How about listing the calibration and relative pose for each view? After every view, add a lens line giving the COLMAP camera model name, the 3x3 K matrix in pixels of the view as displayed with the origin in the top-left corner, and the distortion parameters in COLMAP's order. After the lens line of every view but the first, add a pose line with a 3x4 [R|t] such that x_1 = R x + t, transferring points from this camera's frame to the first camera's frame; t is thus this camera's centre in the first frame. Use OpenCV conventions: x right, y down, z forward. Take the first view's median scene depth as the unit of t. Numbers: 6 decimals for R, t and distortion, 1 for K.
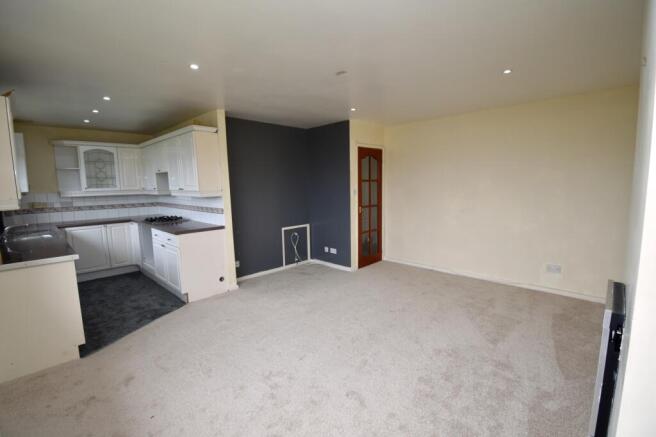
lens RADIAL K [[300.9, 0, 328.0], [0, 300.9, 218.5], [0, 0, 1]] dist [-0.001369, -0.001098]
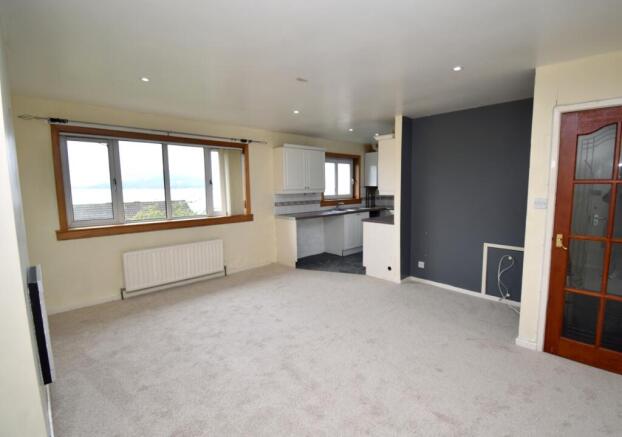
lens RADIAL K [[295.6, 0, 321.9], [0, 295.6, 216.7], [0, 0, 1]] dist [0.003992, 0.000431]
pose [[-0.032948, 0.129299, -0.991058, 0.600211], [-0.106429, 0.985504, 0.132113, -0.090095], [0.993774, 0.109831, -0.018709, 0.621394]]
